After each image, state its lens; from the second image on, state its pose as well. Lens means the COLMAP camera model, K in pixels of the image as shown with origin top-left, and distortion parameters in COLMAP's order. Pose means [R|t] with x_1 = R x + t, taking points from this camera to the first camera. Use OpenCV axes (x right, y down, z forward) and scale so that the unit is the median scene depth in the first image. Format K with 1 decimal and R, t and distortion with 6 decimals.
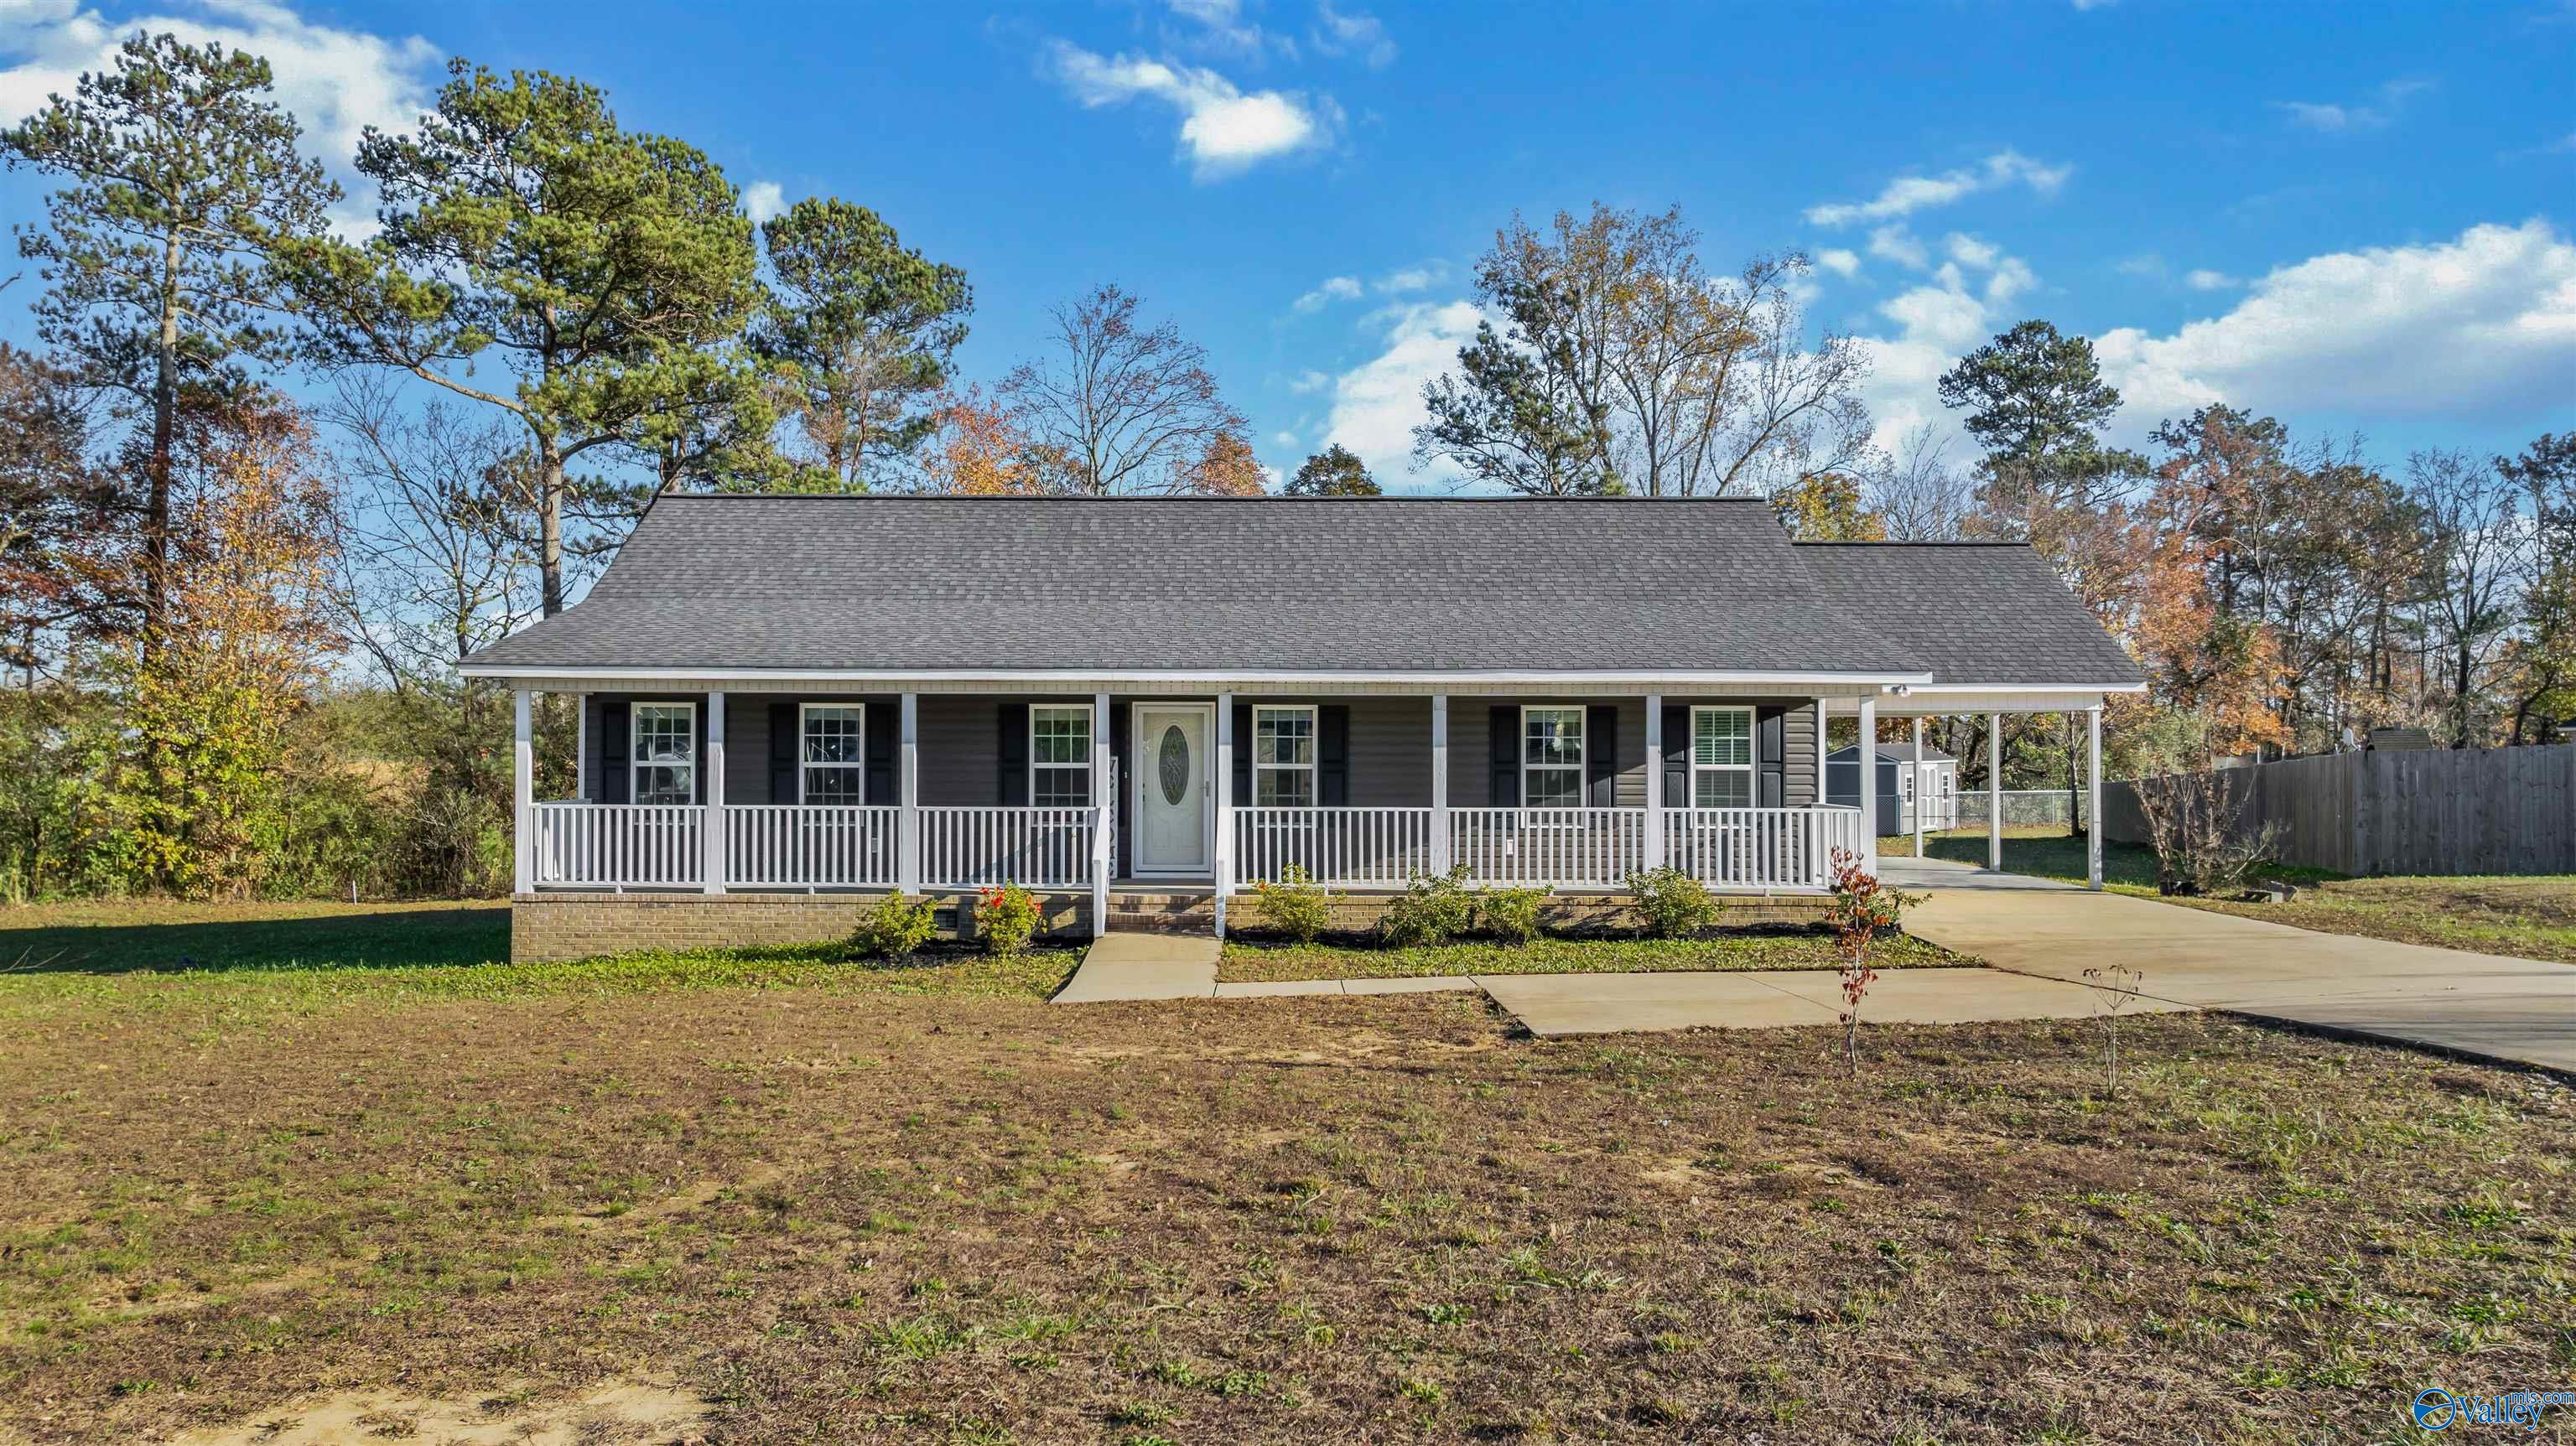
lens RADIAL K [[1844.3, 0, 1281.8], [0, 1844.3, 722.9], [0, 0, 1]] dist [-0.021280, 0.010428]
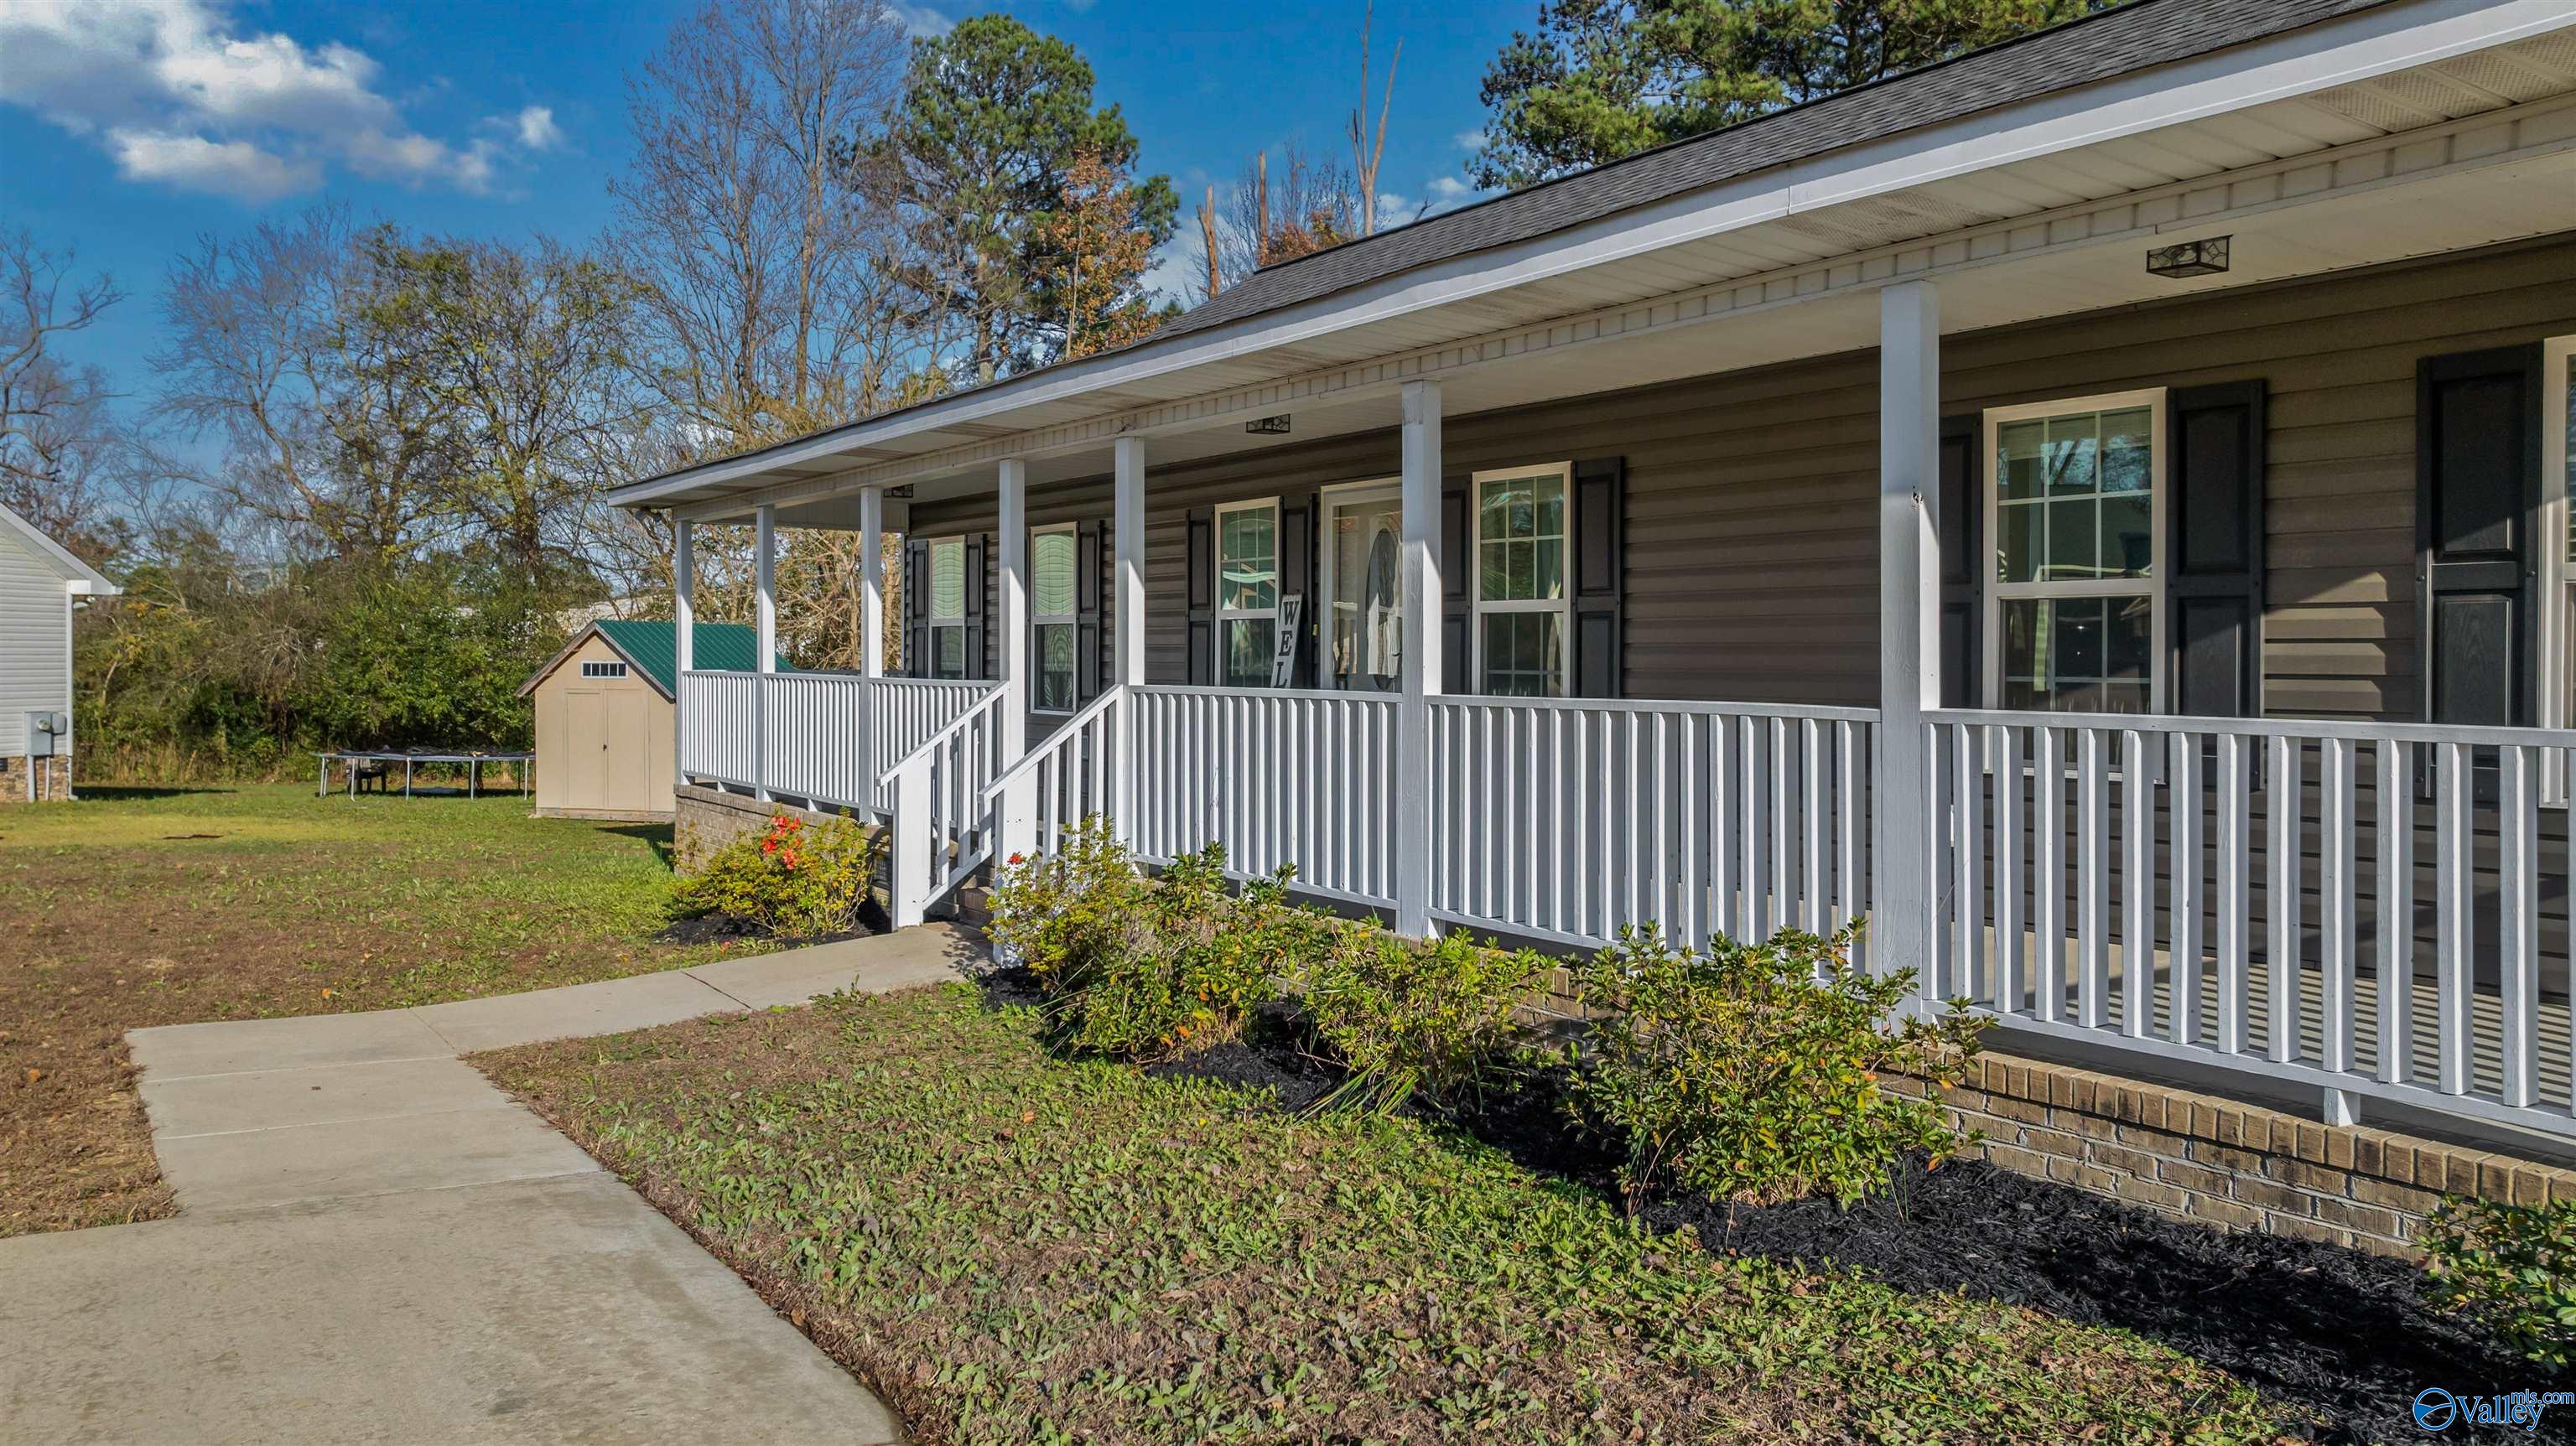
lens RADIAL K [[1844.3, 0, 1343.5], [0, 1844.3, 665.6], [0, 0, 1]] dist [-0.021280, 0.010428]
pose [[0.567274, 0.002680, -0.823525, 0.308633], [0.006428, 0.999950, 0.007681, 0.030918], [0.823504, -0.009651, 0.567229, 0.642222]]
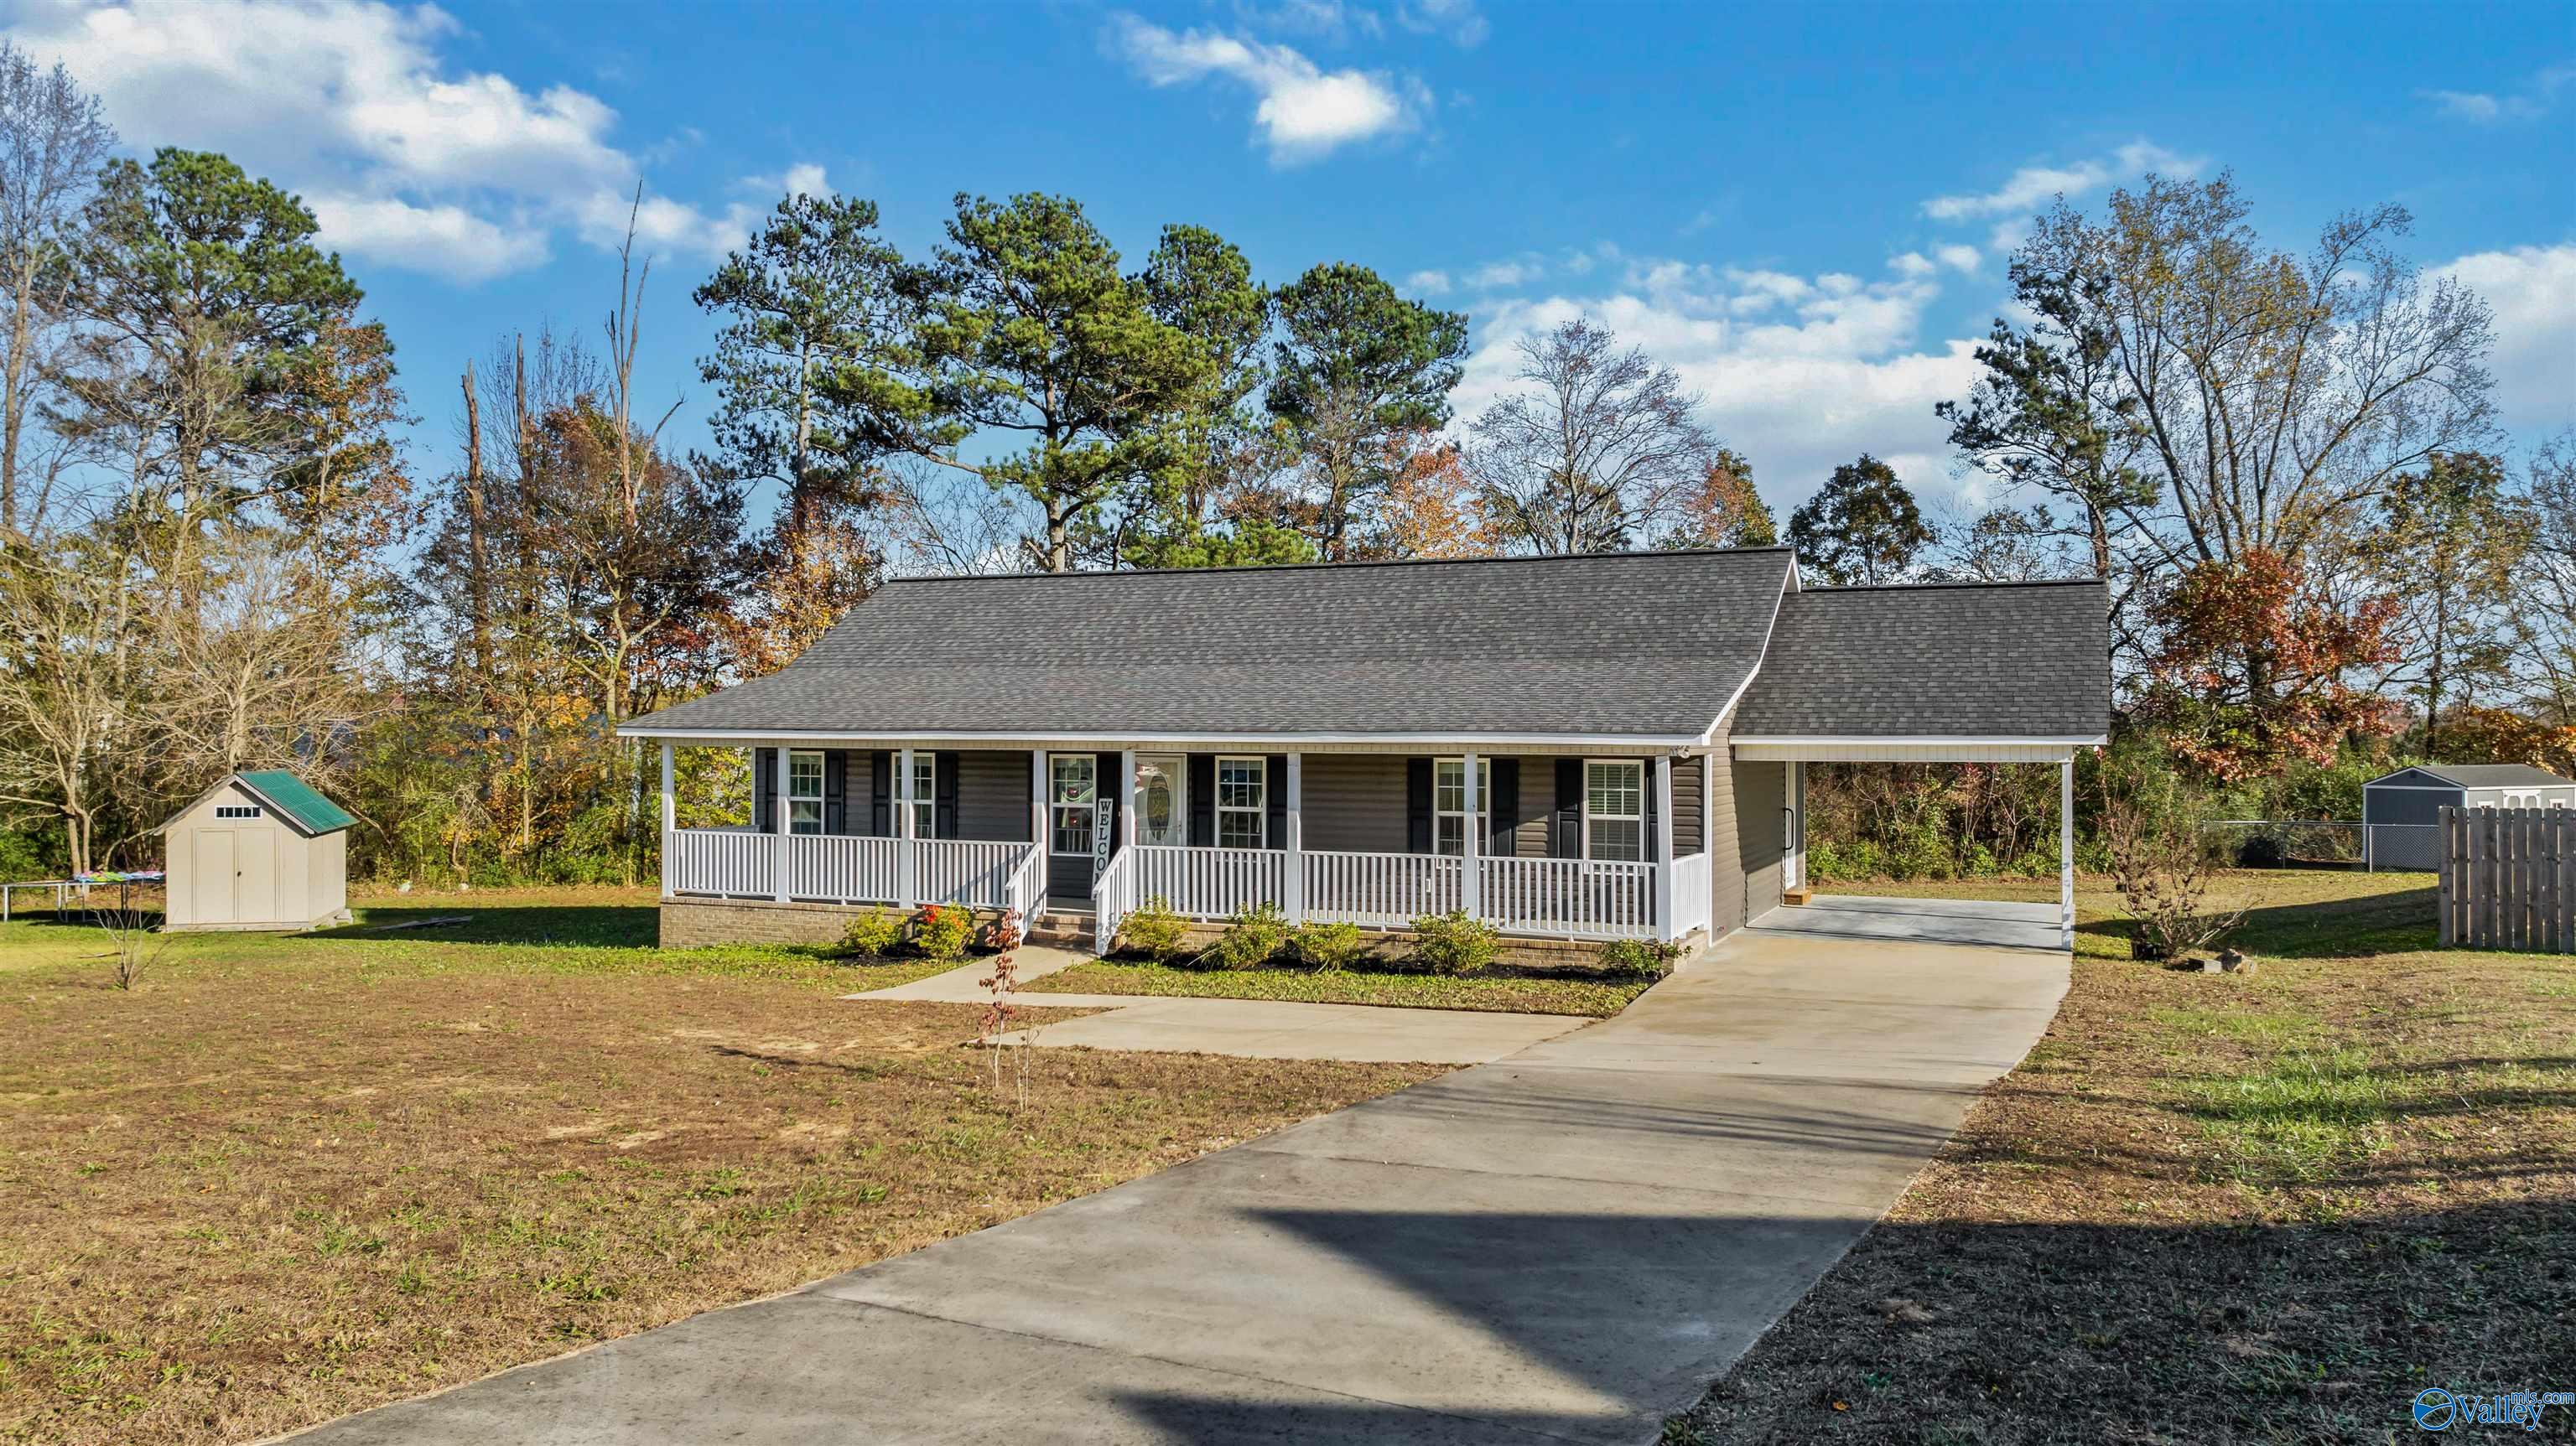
lens RADIAL K [[1844.3, 0, 1316.8], [0, 1844.3, 733.2], [0, 0, 1]] dist [-0.021280, 0.010428]
pose [[0.915950, 0.001718, -0.401289, 0.460696], [0.001212, 0.999974, 0.007048, -0.029276], [0.401291, -0.006942, 0.915924, -0.038809]]
